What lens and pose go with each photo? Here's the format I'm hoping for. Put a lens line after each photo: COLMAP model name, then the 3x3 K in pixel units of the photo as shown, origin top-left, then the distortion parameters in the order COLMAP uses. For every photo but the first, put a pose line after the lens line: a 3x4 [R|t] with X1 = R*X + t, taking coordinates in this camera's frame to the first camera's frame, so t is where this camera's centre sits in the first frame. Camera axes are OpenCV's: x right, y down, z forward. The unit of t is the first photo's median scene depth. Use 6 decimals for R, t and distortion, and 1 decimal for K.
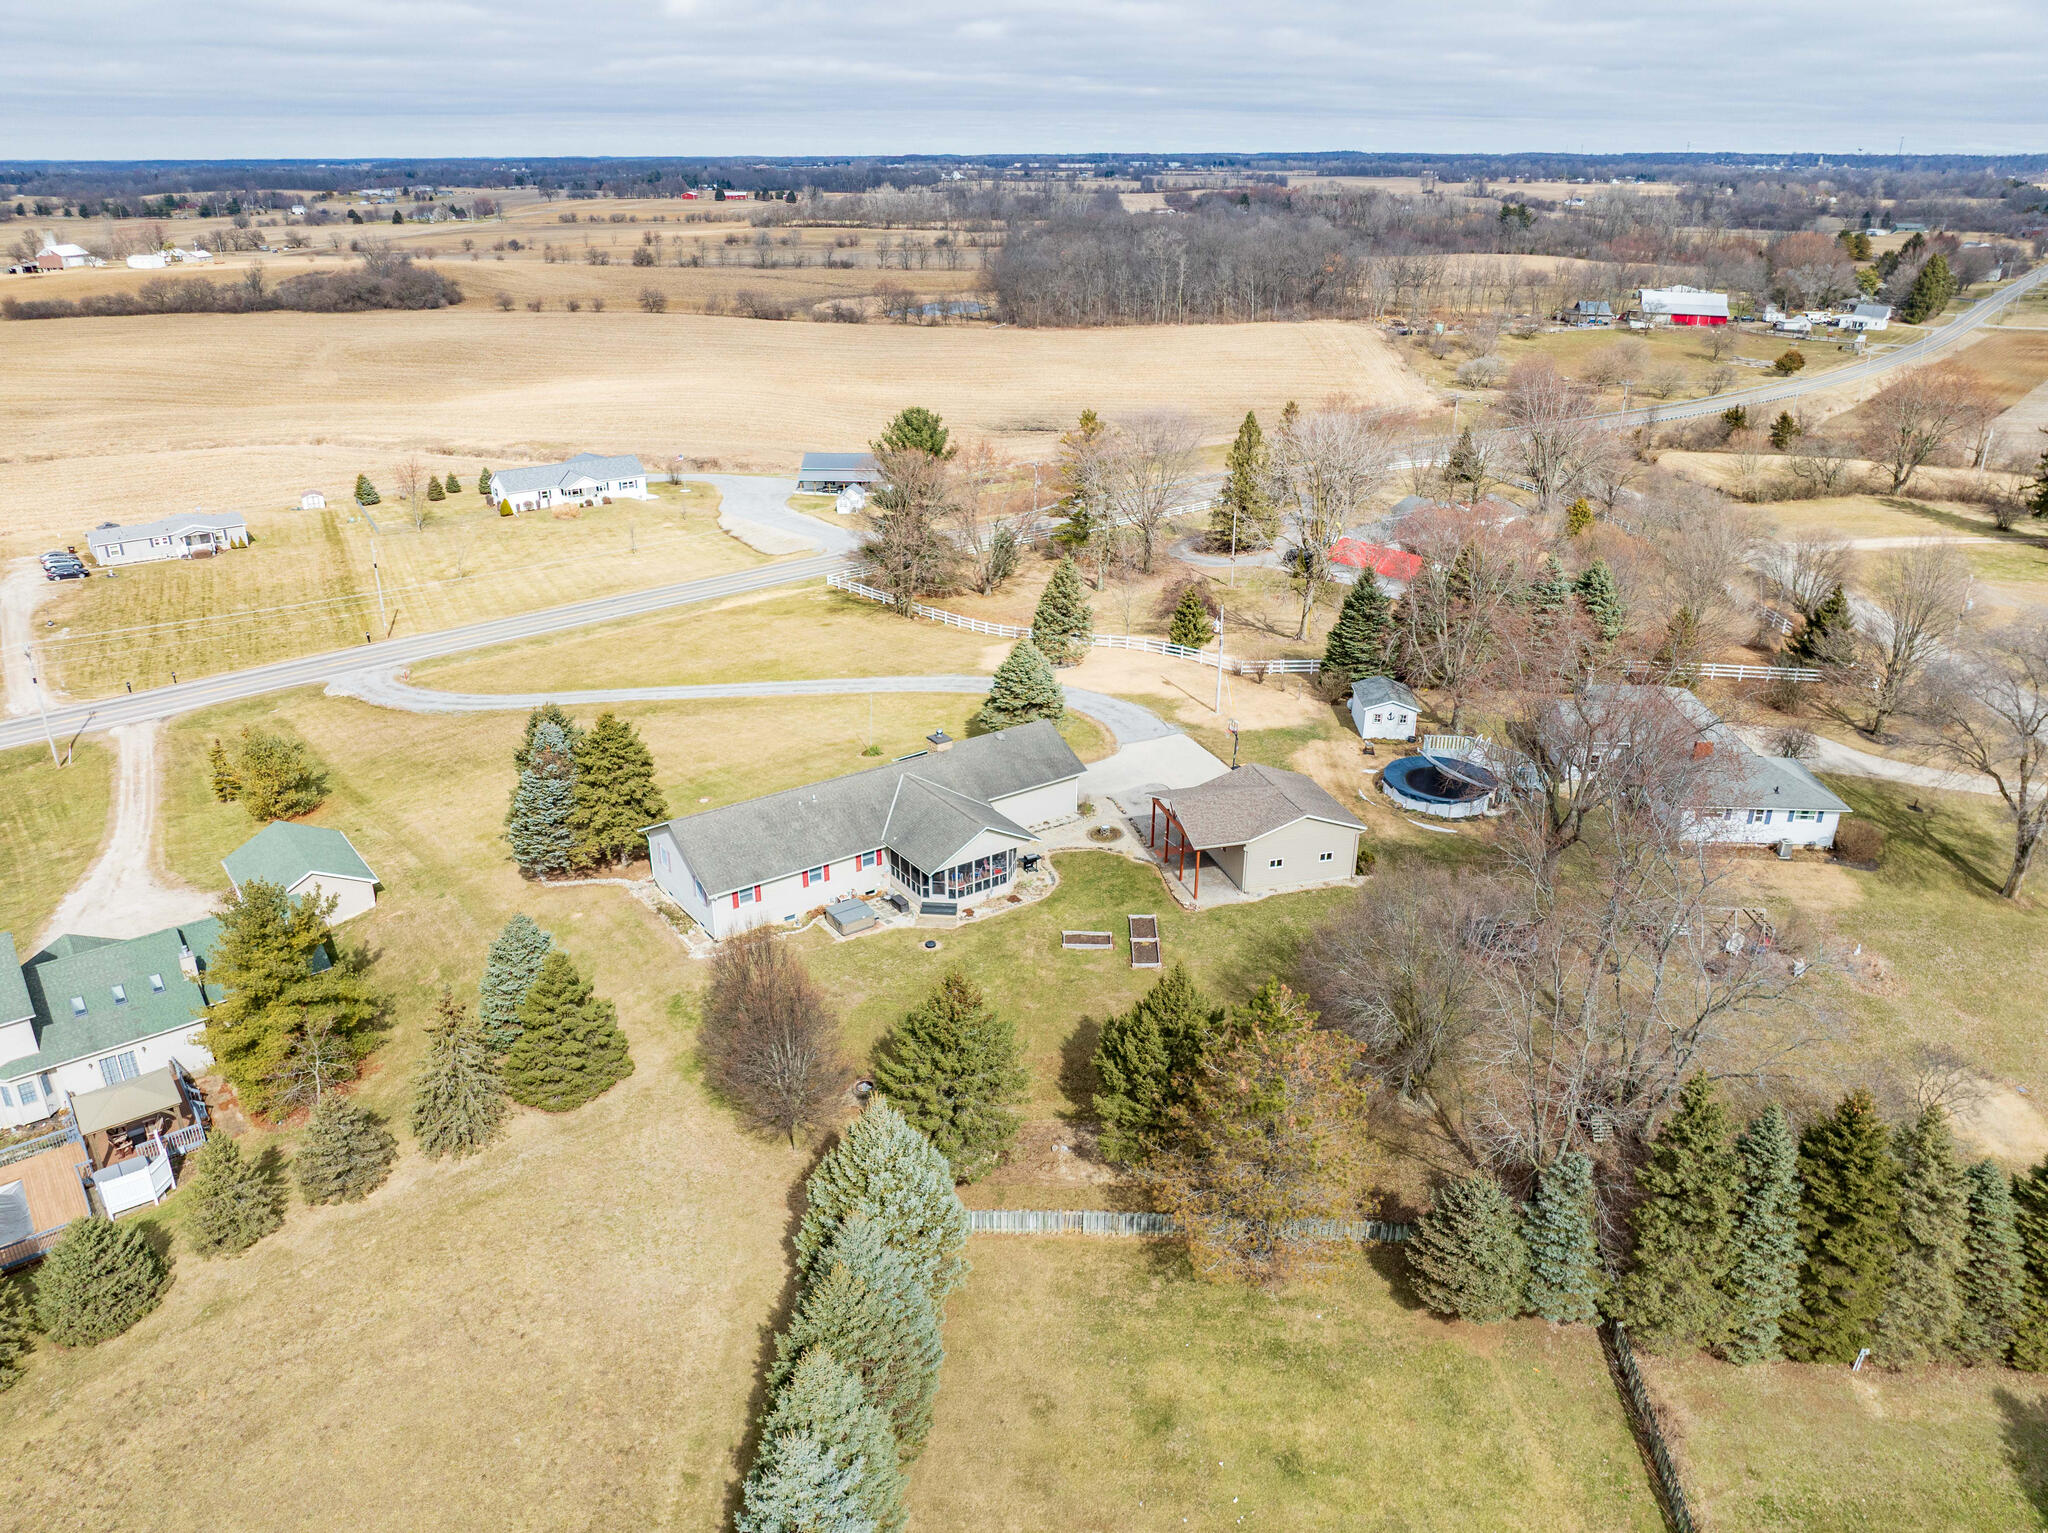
lens RADIAL K [[1435.1, 0, 1027.3], [0, 1435.1, 781.4], [0, 0, 1]] dist [-0.044408, 0.016531]
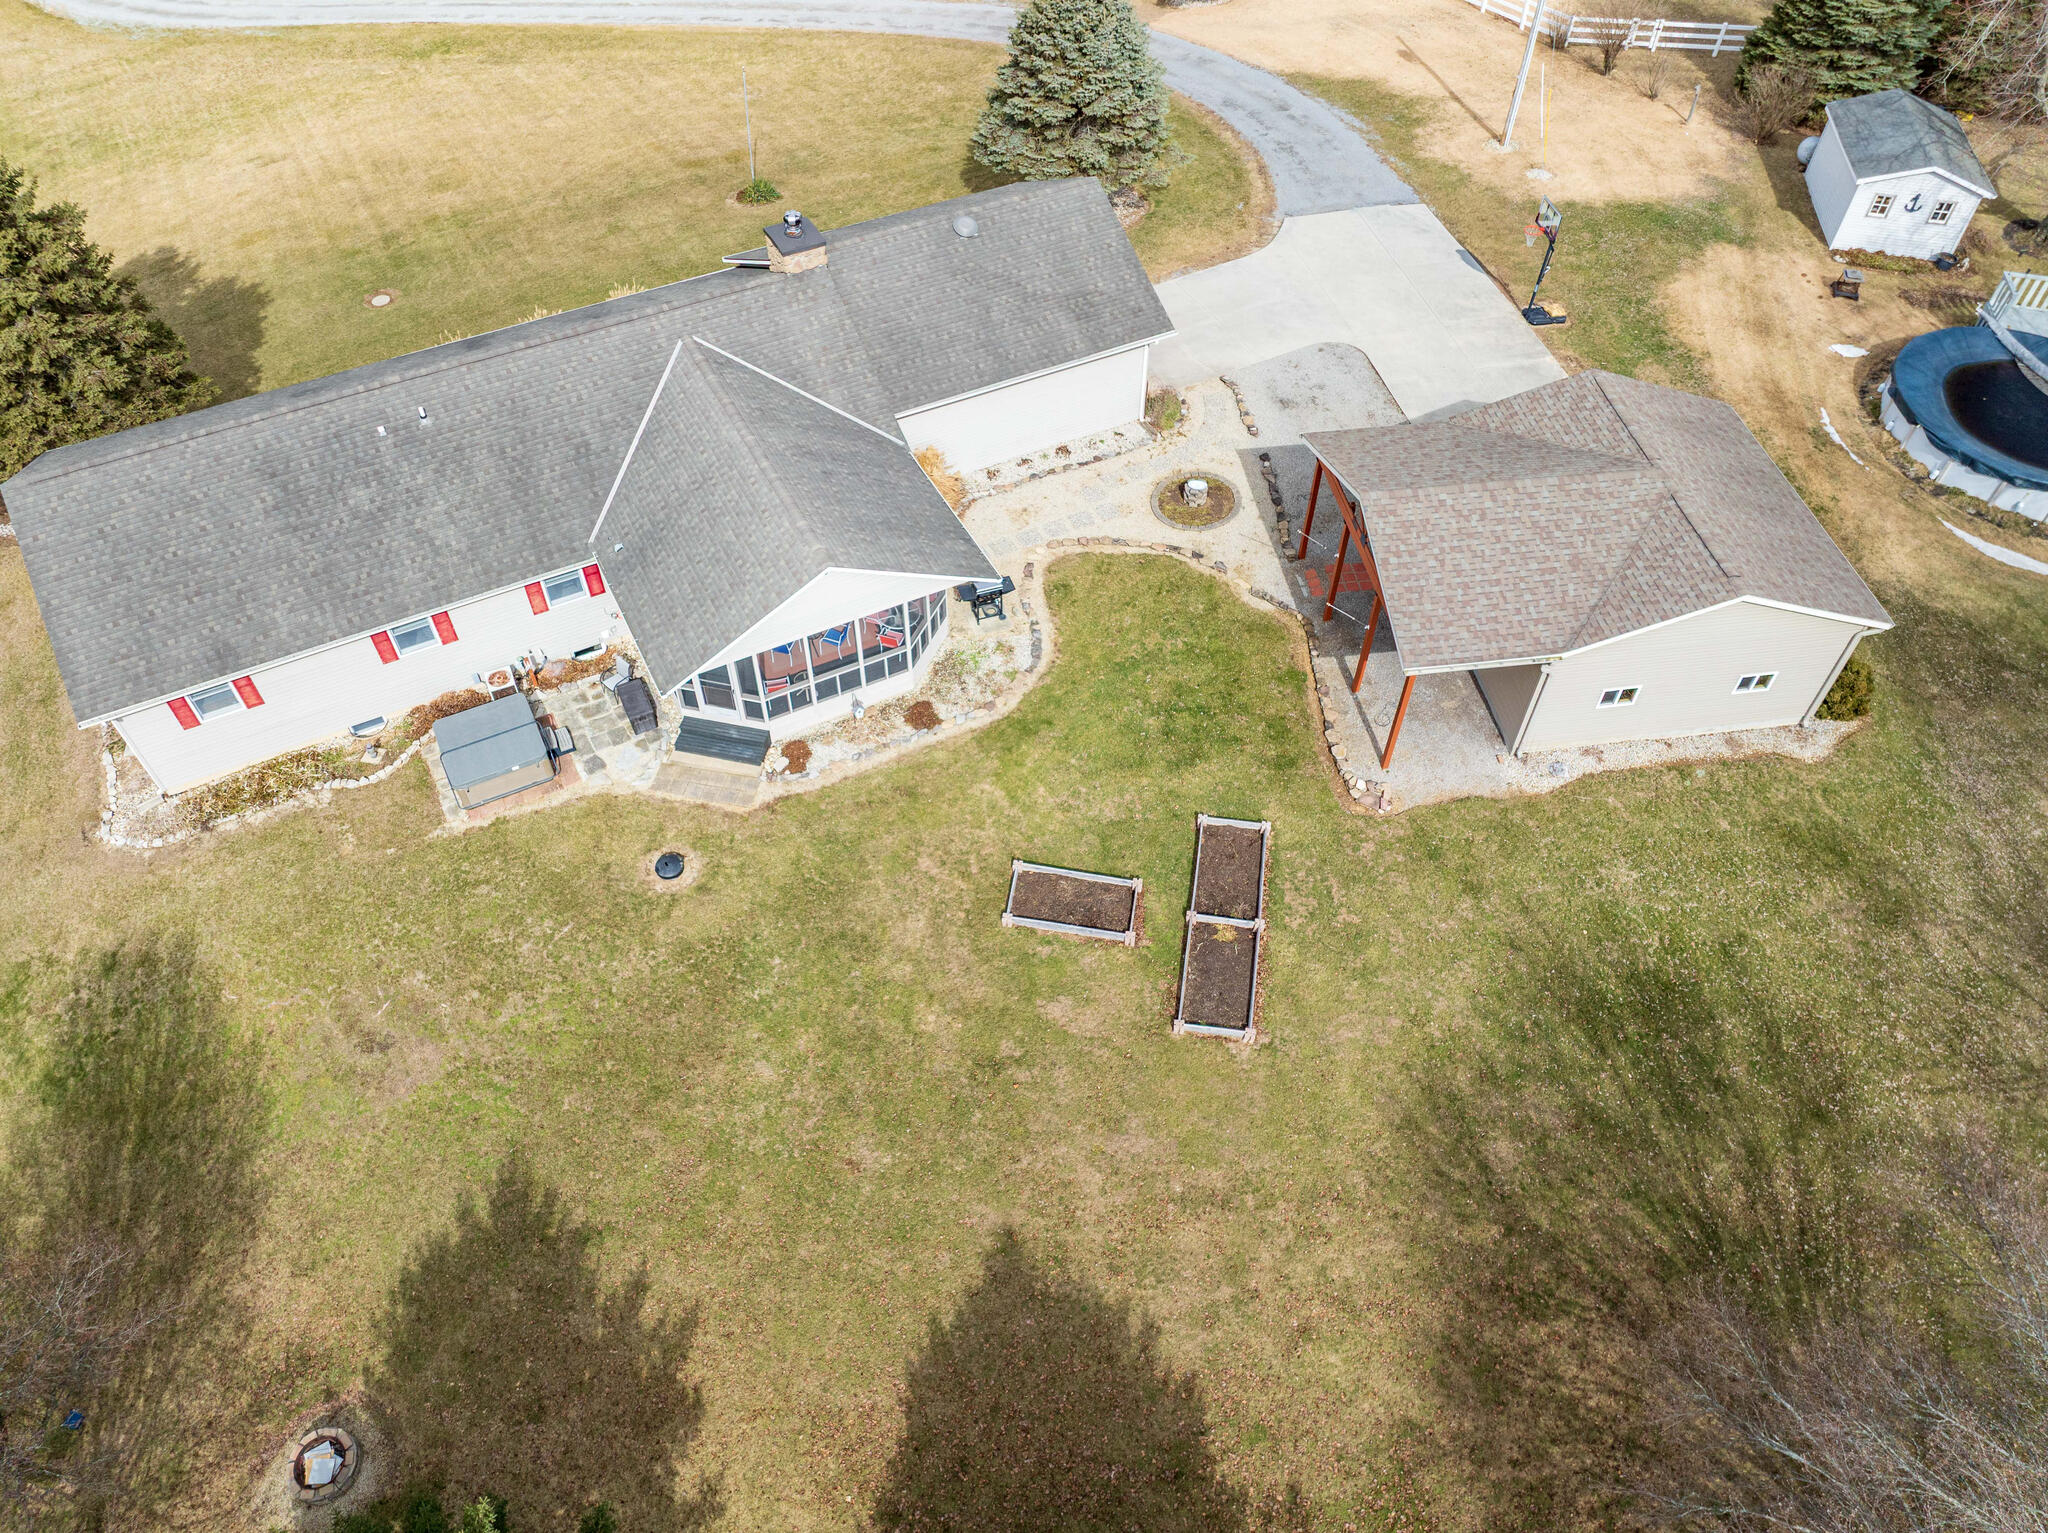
lens RADIAL K [[1435.1, 0, 1027.3], [0, 1435.1, 781.4], [0, 0, 1]] dist [-0.044408, 0.016531]
pose [[0.990103, 0.108834, -0.088607, 0.046531], [-0.057965, 0.892122, 0.448061, -0.066600], [0.127812, -0.438491, 0.889601, 0.527352]]
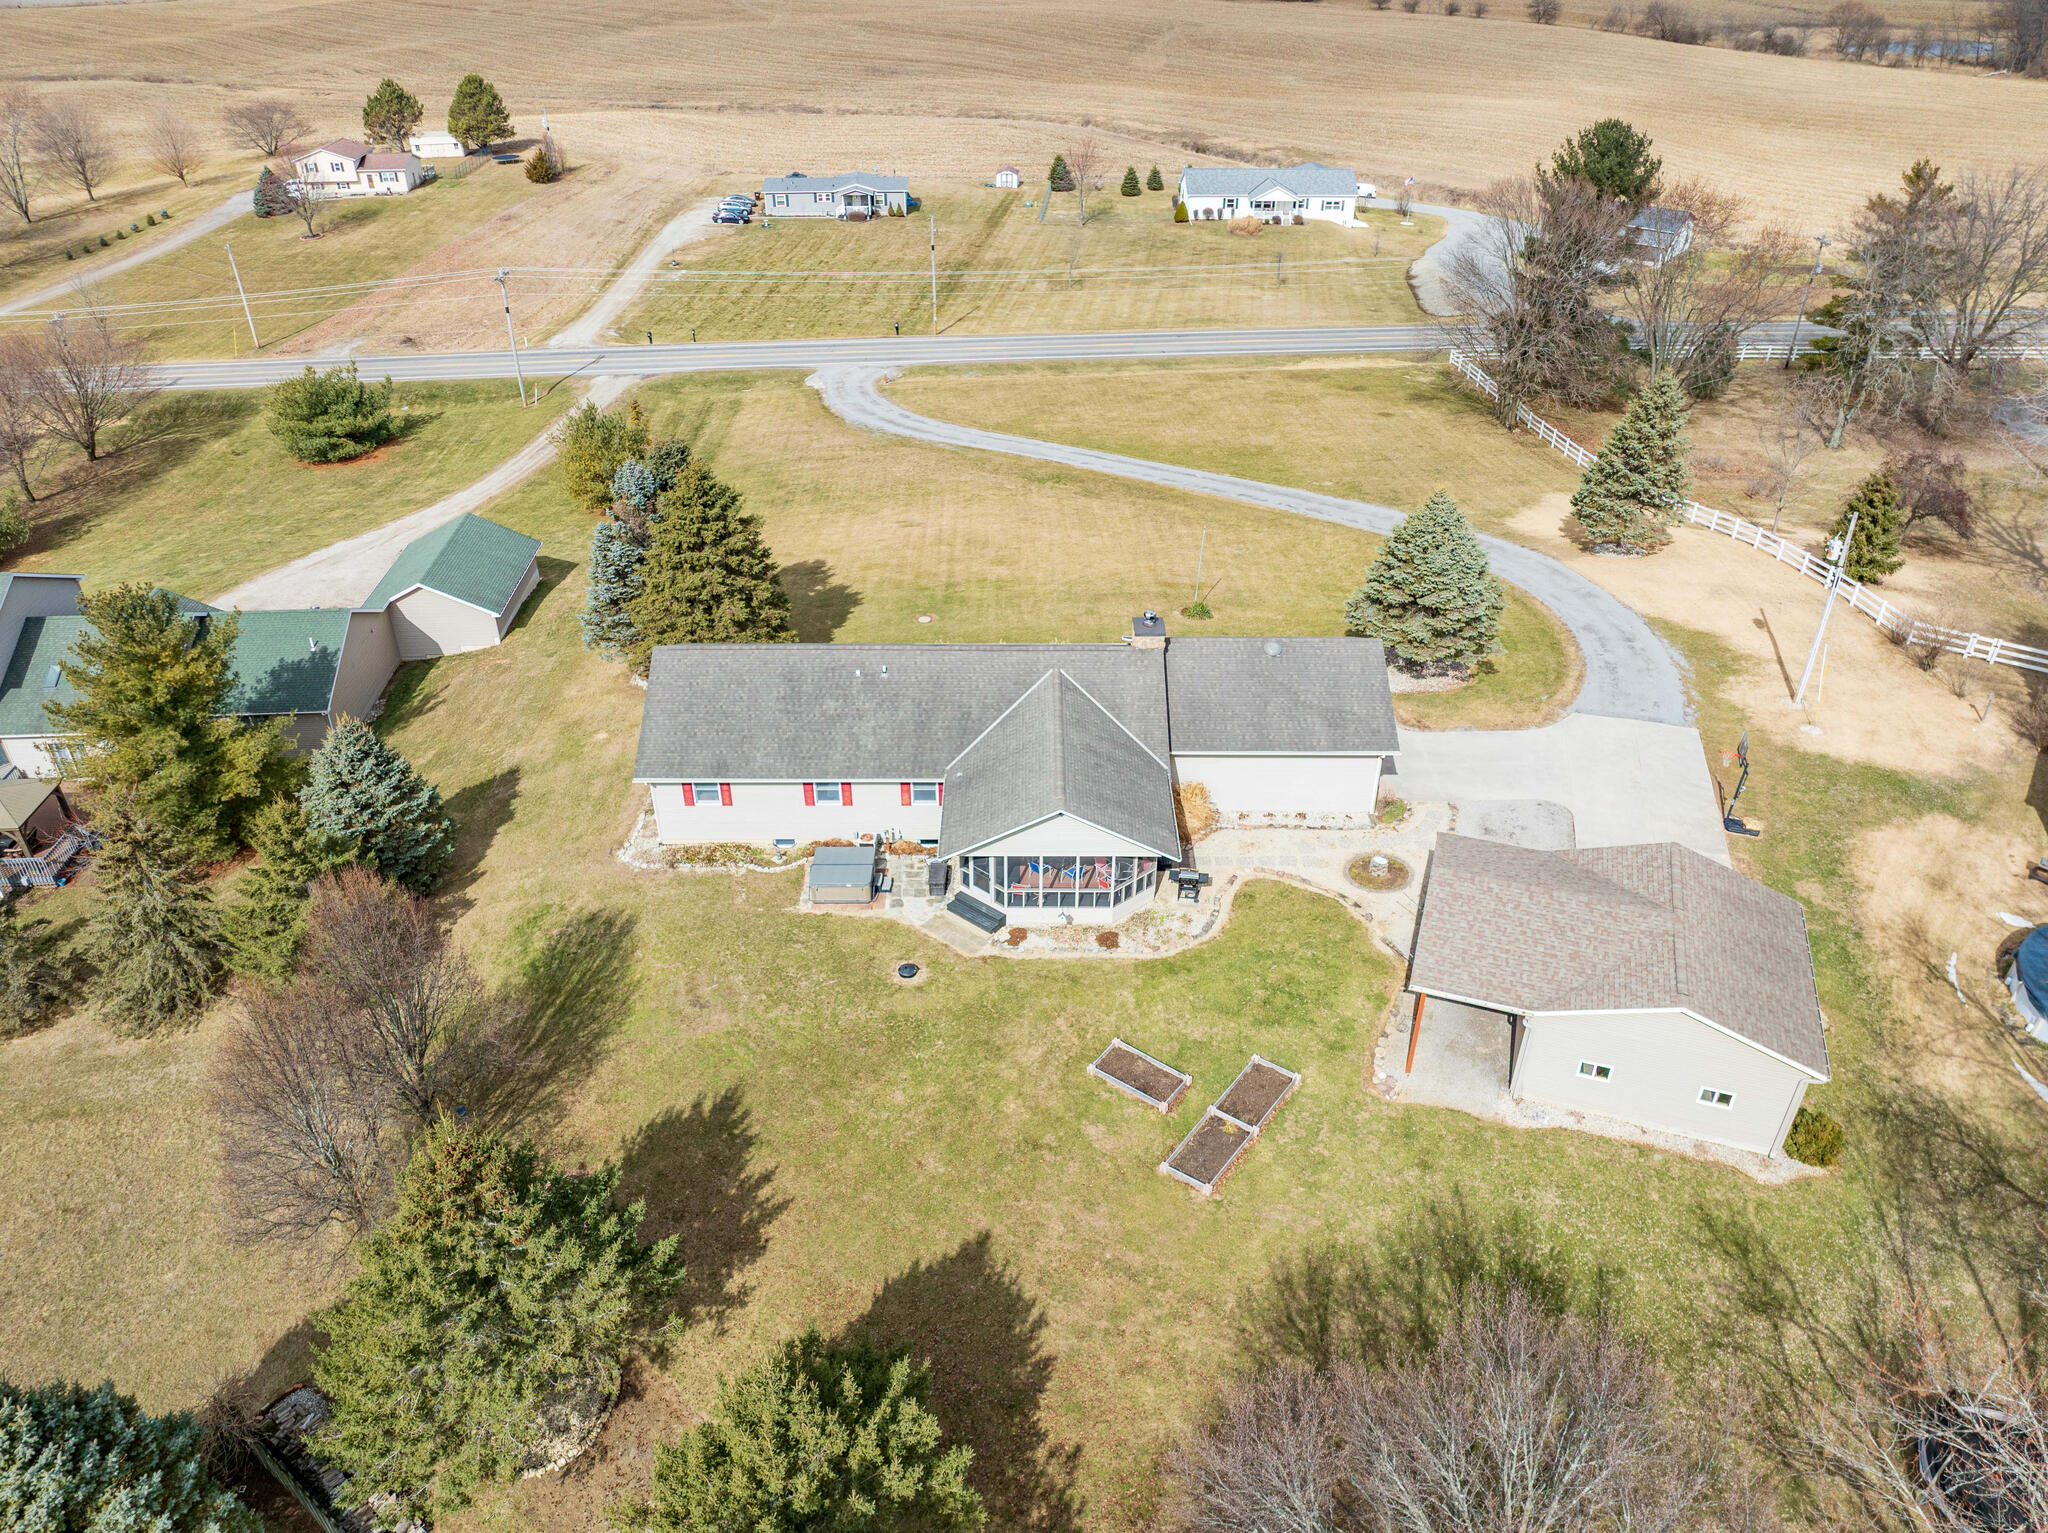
lens RADIAL K [[1435.1, 0, 1027.3], [0, 1435.1, 781.4], [0, 0, 1]] dist [-0.044408, 0.016531]
pose [[0.816154, 0.315341, -0.484203, 0.180519], [-0.232496, 0.946349, 0.224431, -0.080034], [0.528998, -0.070594, 0.845682, 0.415553]]
